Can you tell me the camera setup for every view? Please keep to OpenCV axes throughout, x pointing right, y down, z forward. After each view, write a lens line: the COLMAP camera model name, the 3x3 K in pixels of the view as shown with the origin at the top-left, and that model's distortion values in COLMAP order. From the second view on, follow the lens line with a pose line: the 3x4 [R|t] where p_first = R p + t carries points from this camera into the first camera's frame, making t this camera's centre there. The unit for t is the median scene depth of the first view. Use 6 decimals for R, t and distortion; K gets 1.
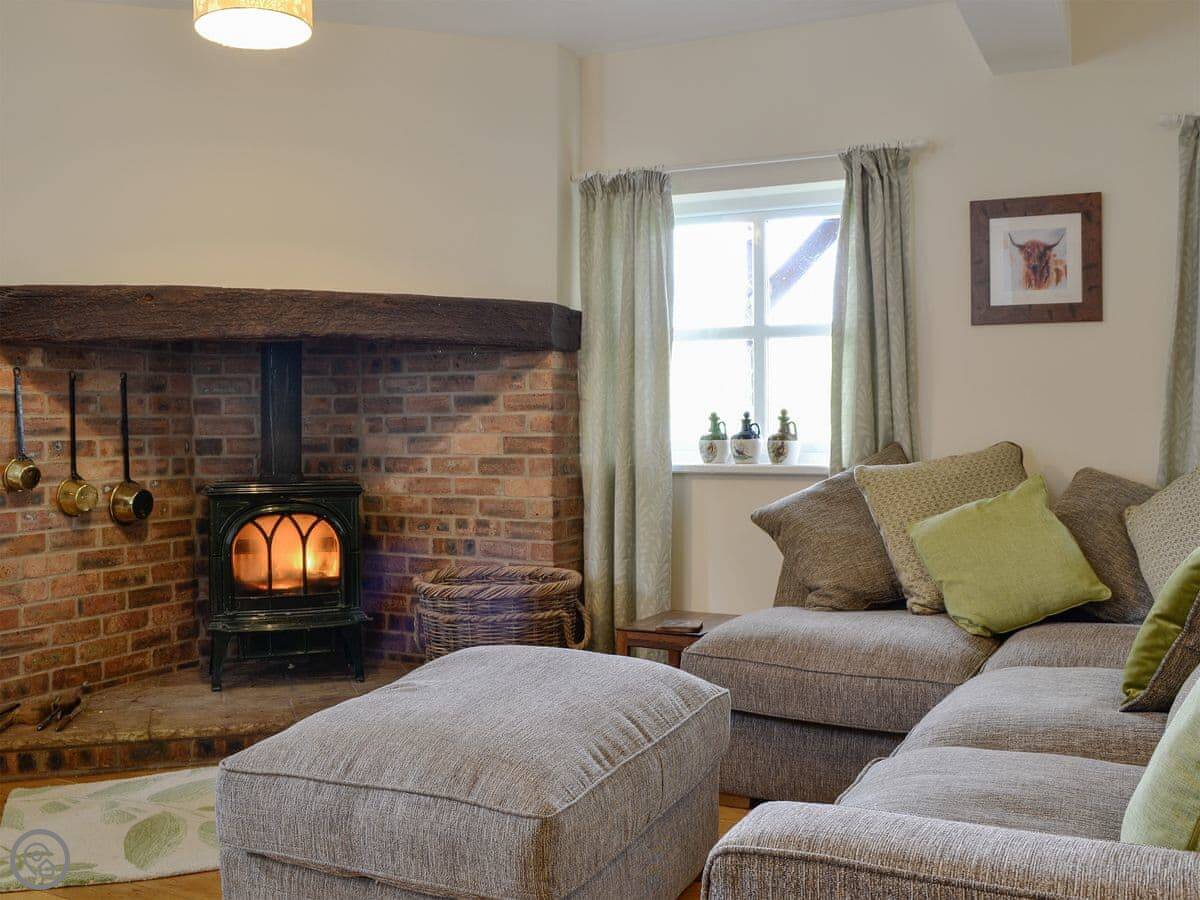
lens RADIAL K [[1131.4, 0, 629.9], [0, 1131.4, 450.9], [0, 0, 1]] dist [-0.079844, -0.007043]
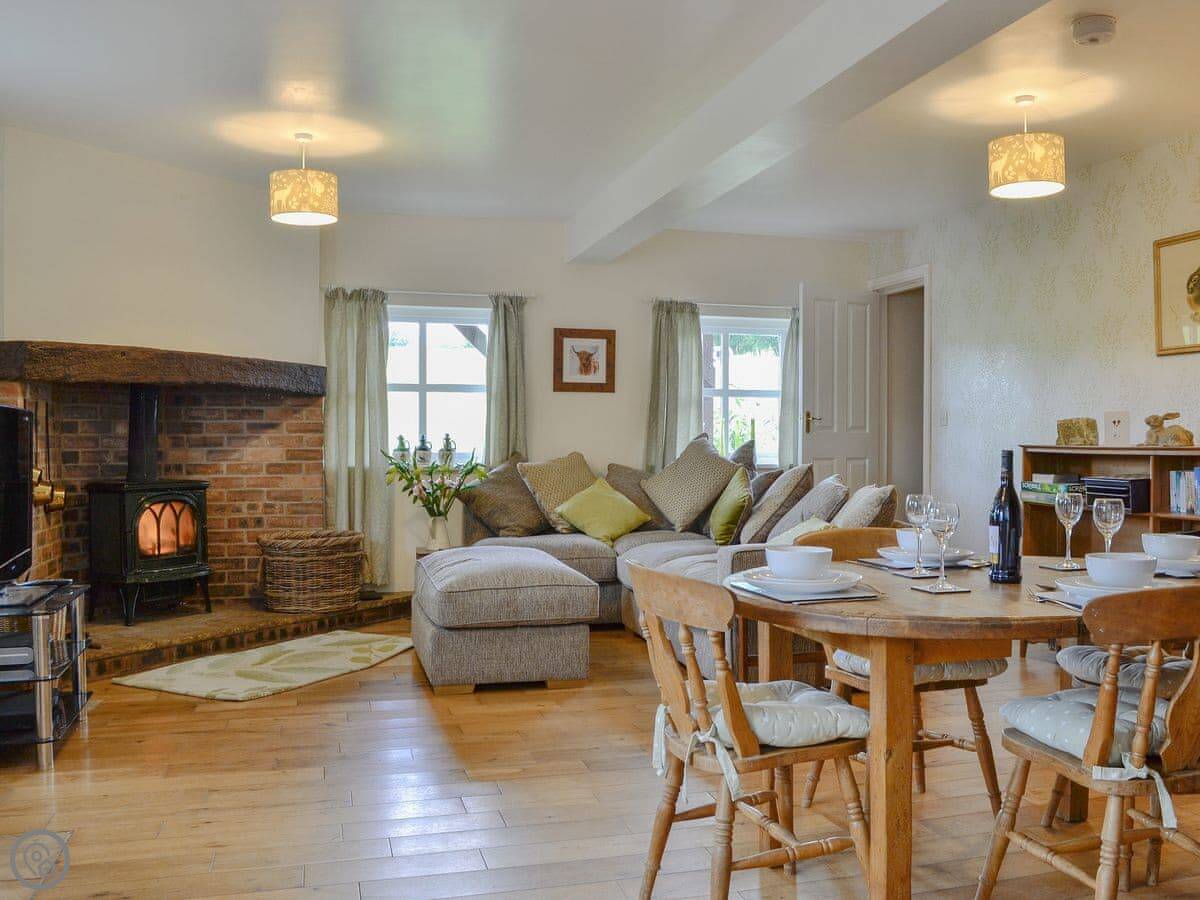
lens RADIAL K [[1131.4, 0, 629.9], [0, 1131.4, 450.9], [0, 0, 1]] dist [-0.079844, -0.007043]
pose [[0.734758, -0.001019, 0.678328, -0.824166], [0.013553, 0.999821, -0.013178, 0.016421], [-0.678193, 0.018877, 0.734641, -0.468384]]
